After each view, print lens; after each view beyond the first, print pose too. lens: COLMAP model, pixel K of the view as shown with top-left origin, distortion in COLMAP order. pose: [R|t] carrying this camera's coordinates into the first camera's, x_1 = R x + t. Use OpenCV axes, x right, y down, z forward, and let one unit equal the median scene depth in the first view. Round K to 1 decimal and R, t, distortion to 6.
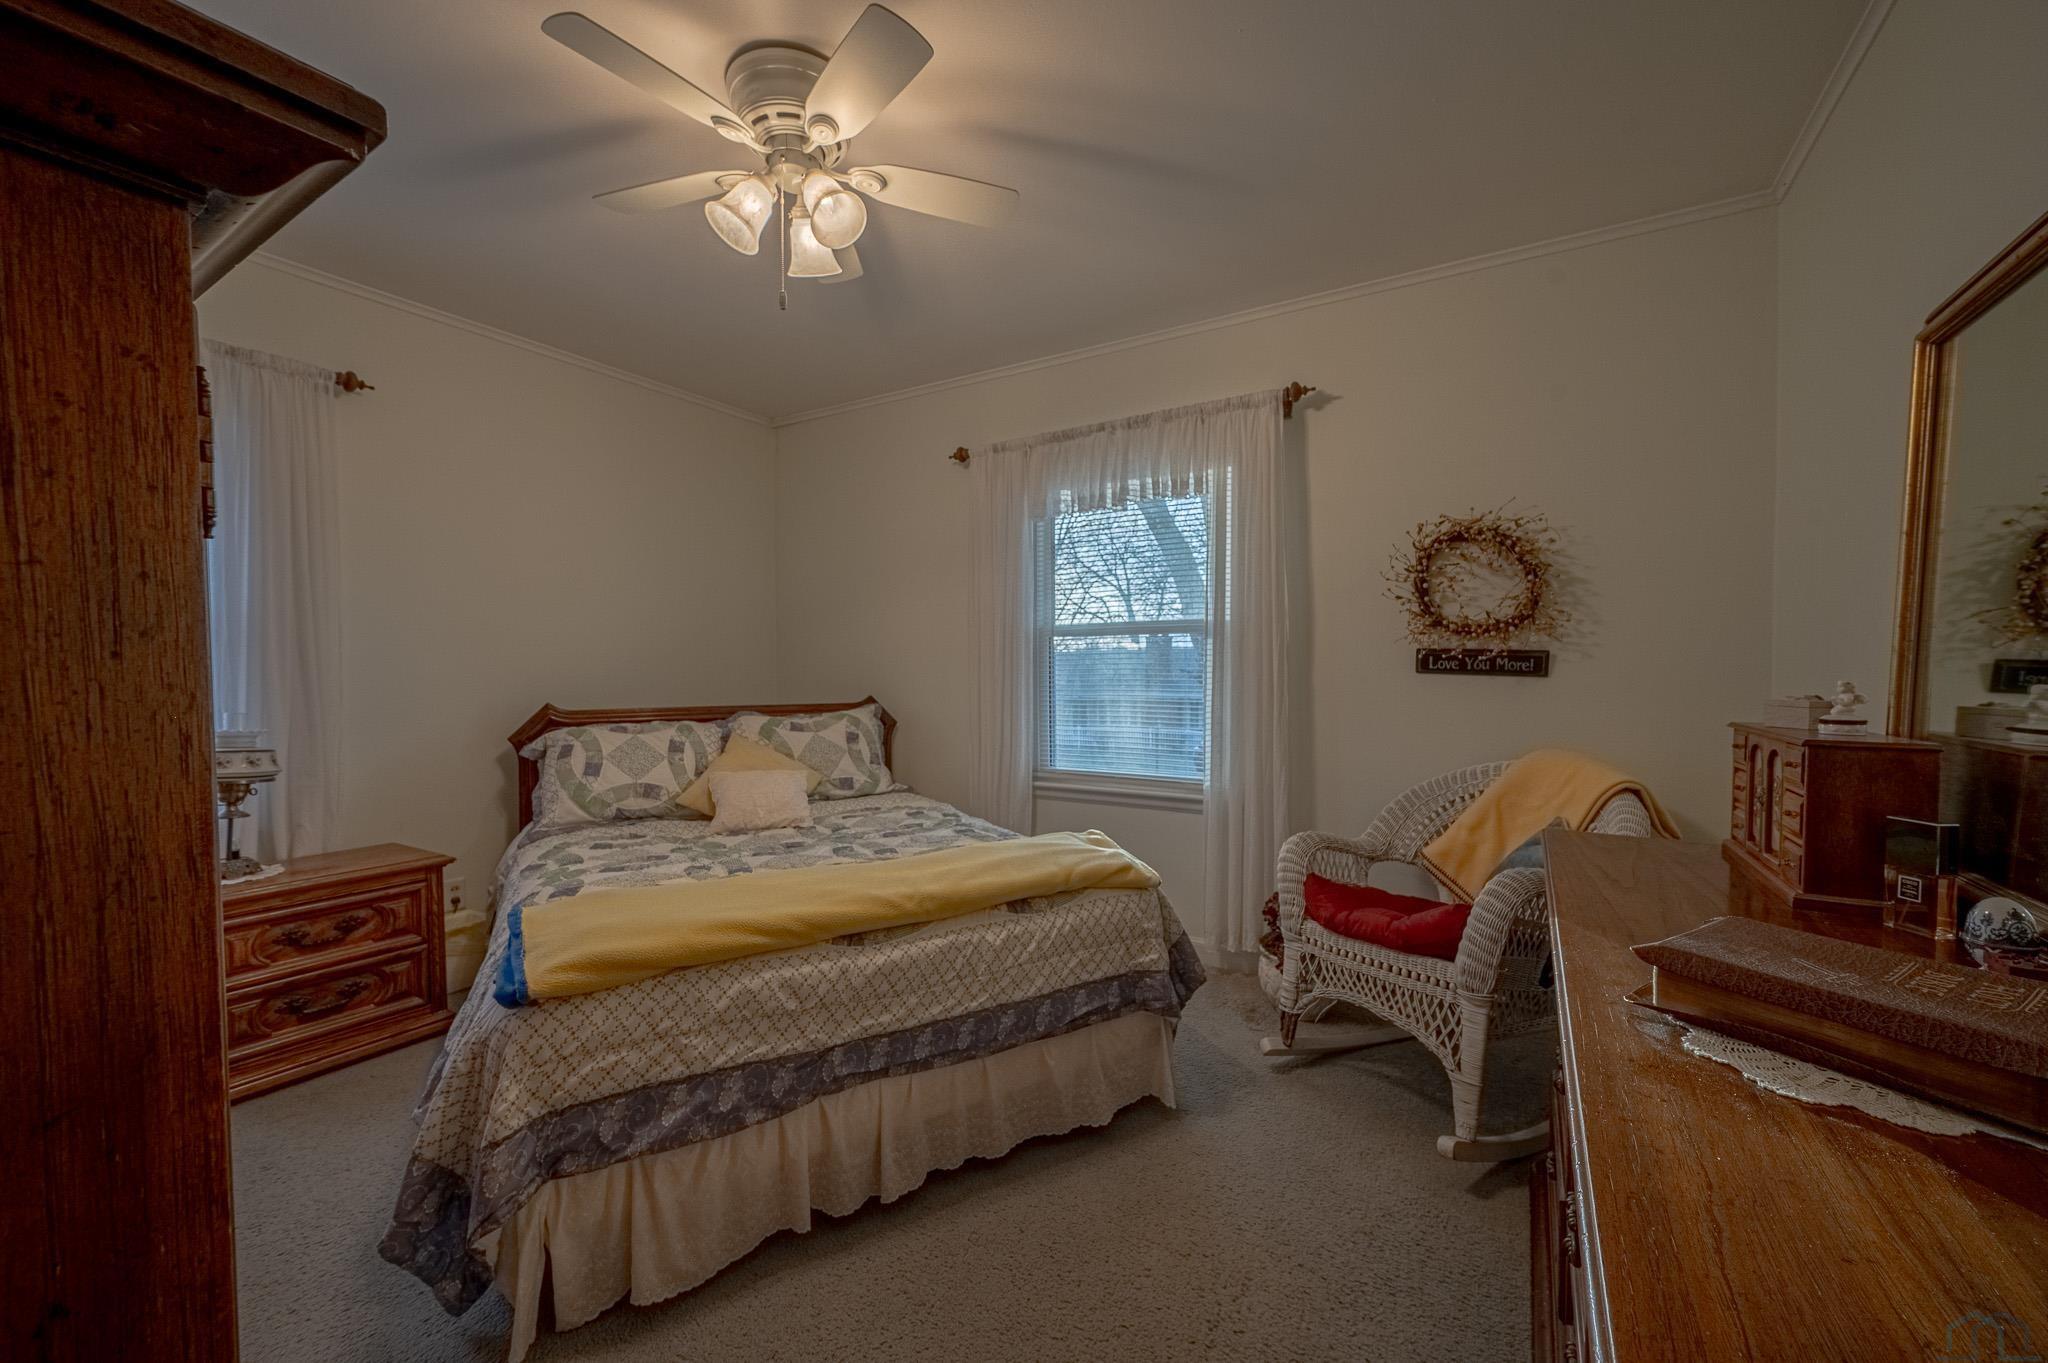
lens RADIAL K [[806.7, 0, 1024.0], [0, 806.7, 681.5], [0, 0, 1]] dist [-0.001961, 0.000474]
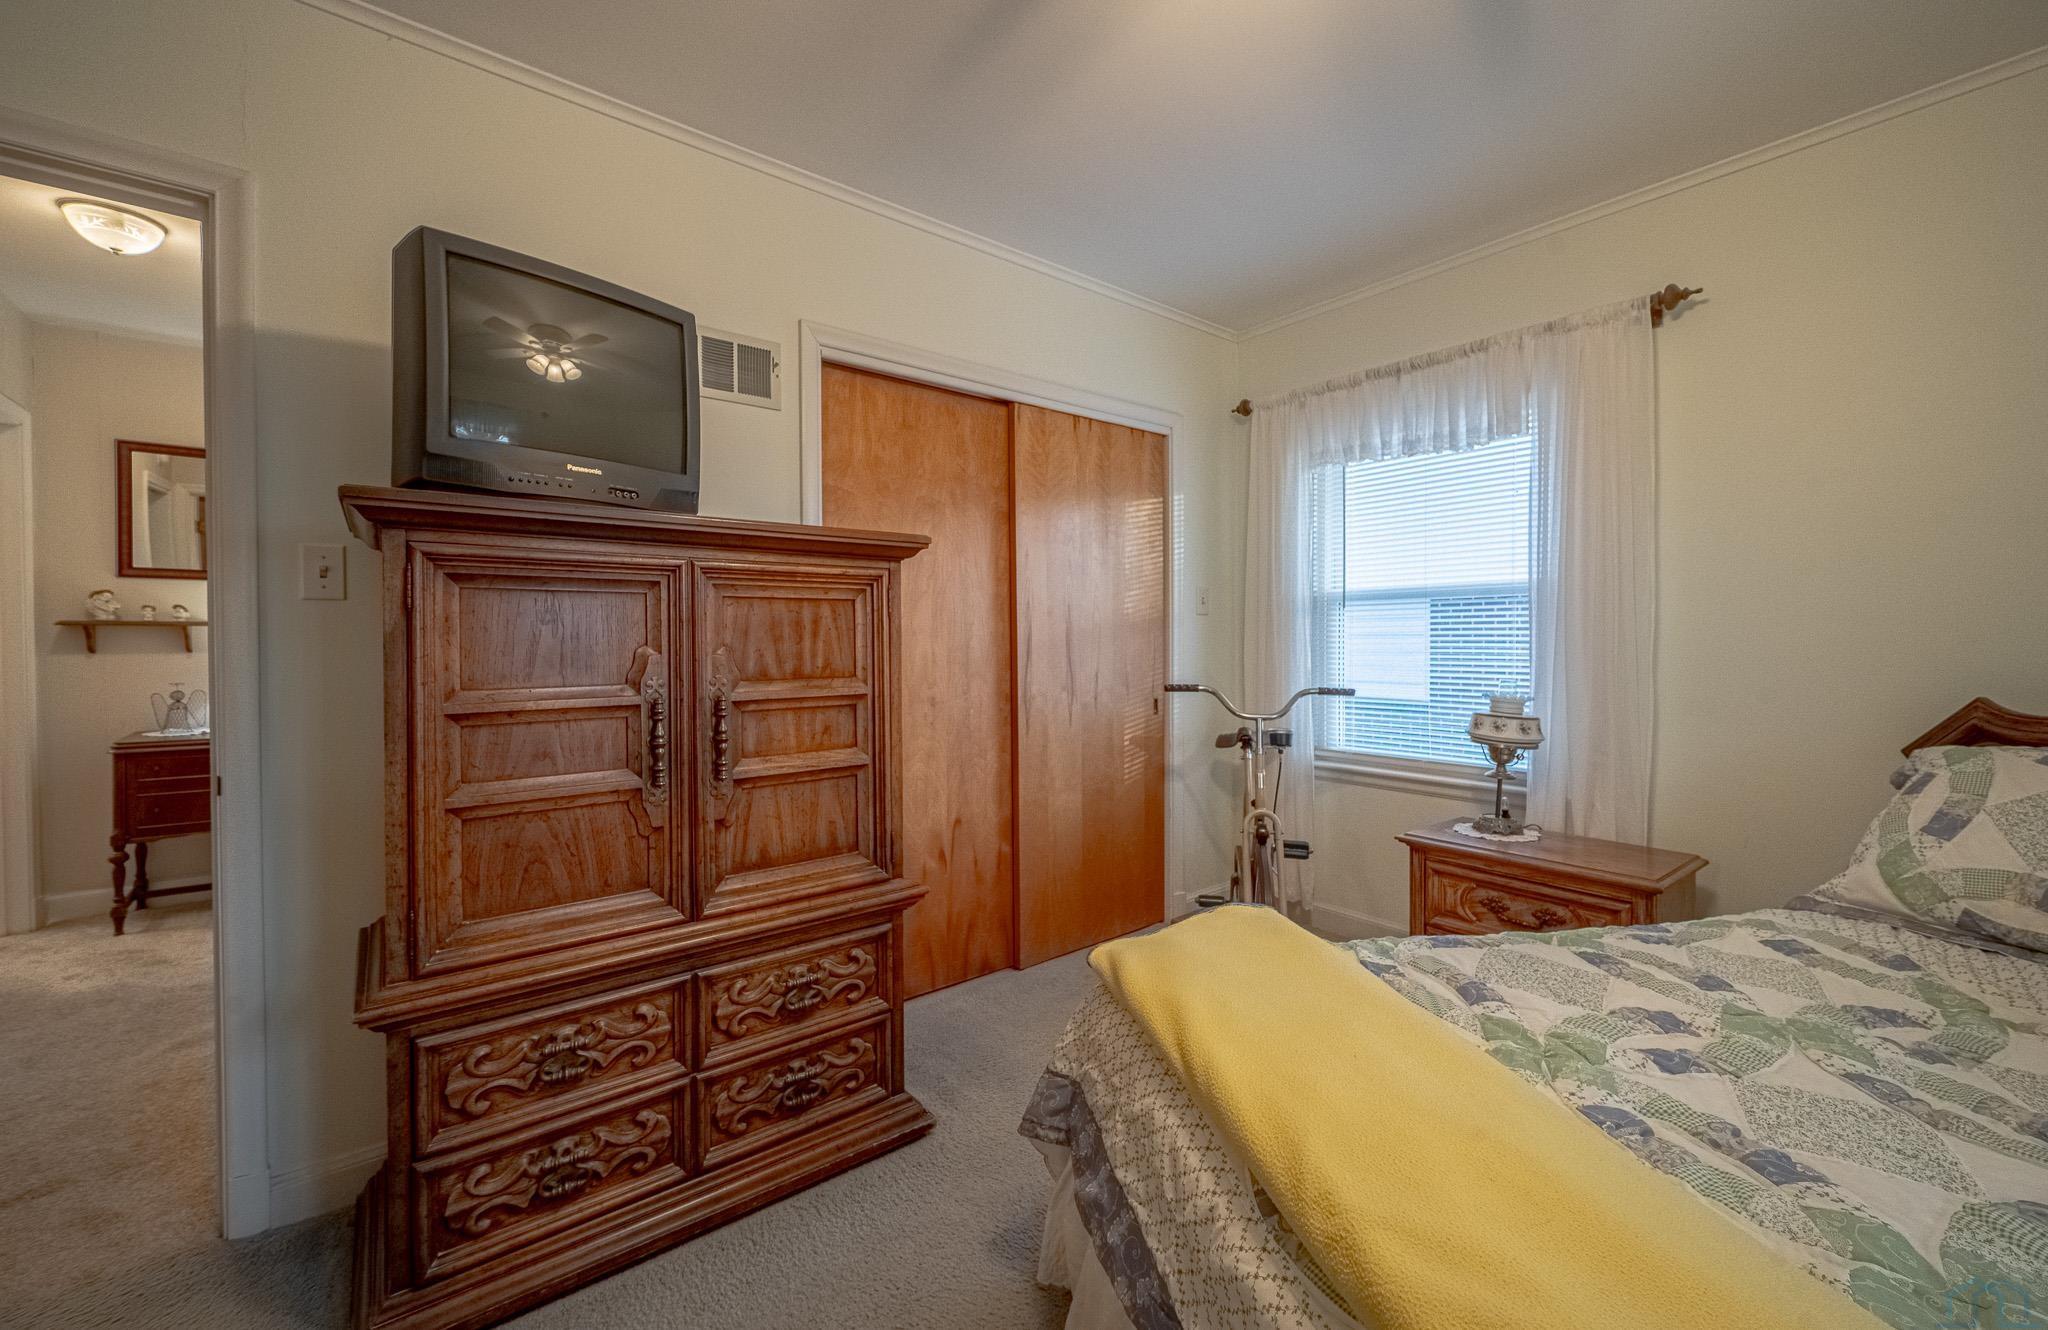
lens RADIAL K [[813.7, 0, 1021.6], [0, 813.7, 640.8], [0, 0, 1]] dist [-0.002072, -0.000178]
pose [[-0.339507, 0.013713, -0.940503, 0.208952], [-0.007461, 0.999823, 0.017271, -0.021891], [0.940574, 0.012881, -0.339345, 0.682014]]
